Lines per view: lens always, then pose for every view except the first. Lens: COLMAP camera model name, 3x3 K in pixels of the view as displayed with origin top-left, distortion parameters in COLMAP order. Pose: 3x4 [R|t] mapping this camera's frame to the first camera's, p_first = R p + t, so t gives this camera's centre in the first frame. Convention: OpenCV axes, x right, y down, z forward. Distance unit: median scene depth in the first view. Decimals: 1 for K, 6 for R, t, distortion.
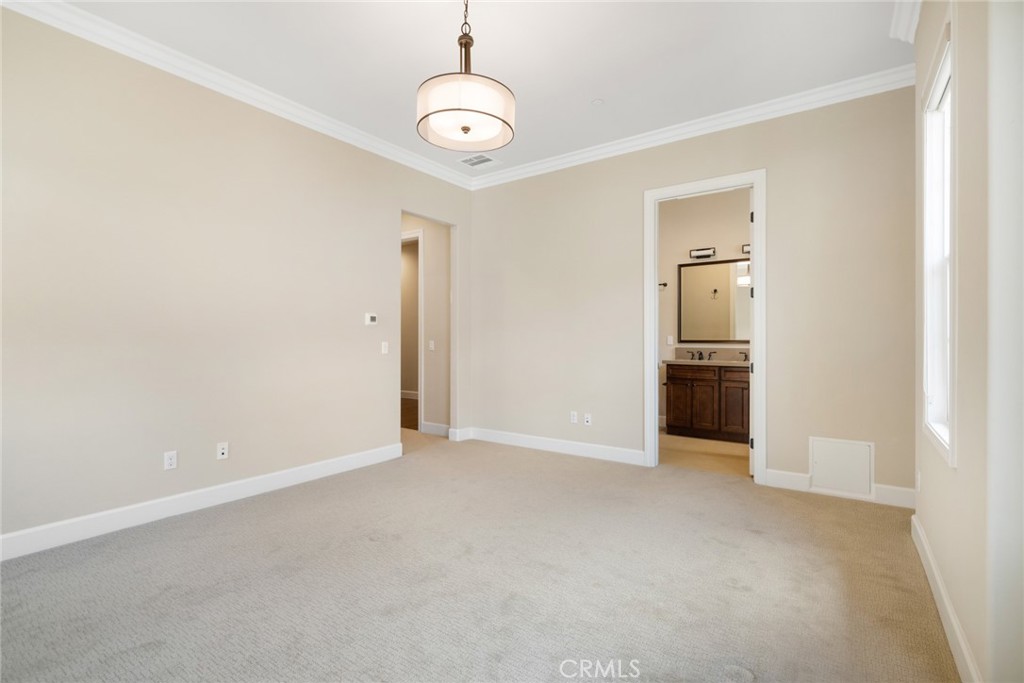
lens RADIAL K [[469.2, 0, 511.2], [0, 469.2, 339.9], [0, 0, 1]] dist [0.001249, 0.000572]
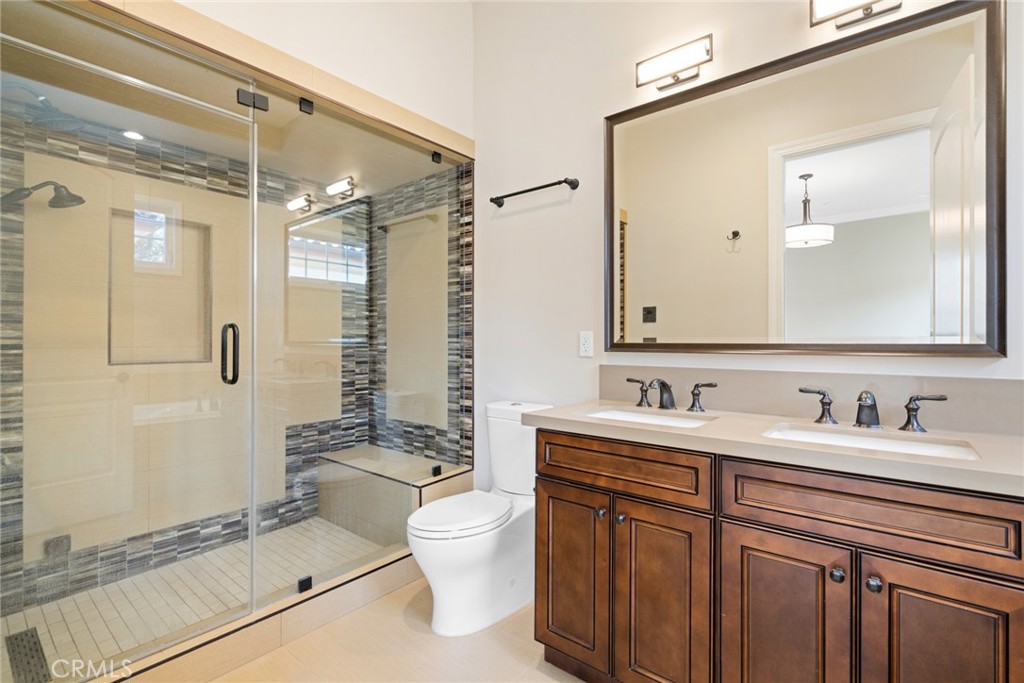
lens RADIAL K [[469.2, 0, 513.1], [0, 469.2, 342.0], [0, 0, 1]] dist [0.001249, 0.000572]
pose [[0.997536, -0.000732, -0.070149, 0.353990], [0.000805, 0.999999, 0.001010, -0.000839], [0.070148, -0.001064, 0.997536, 0.746667]]
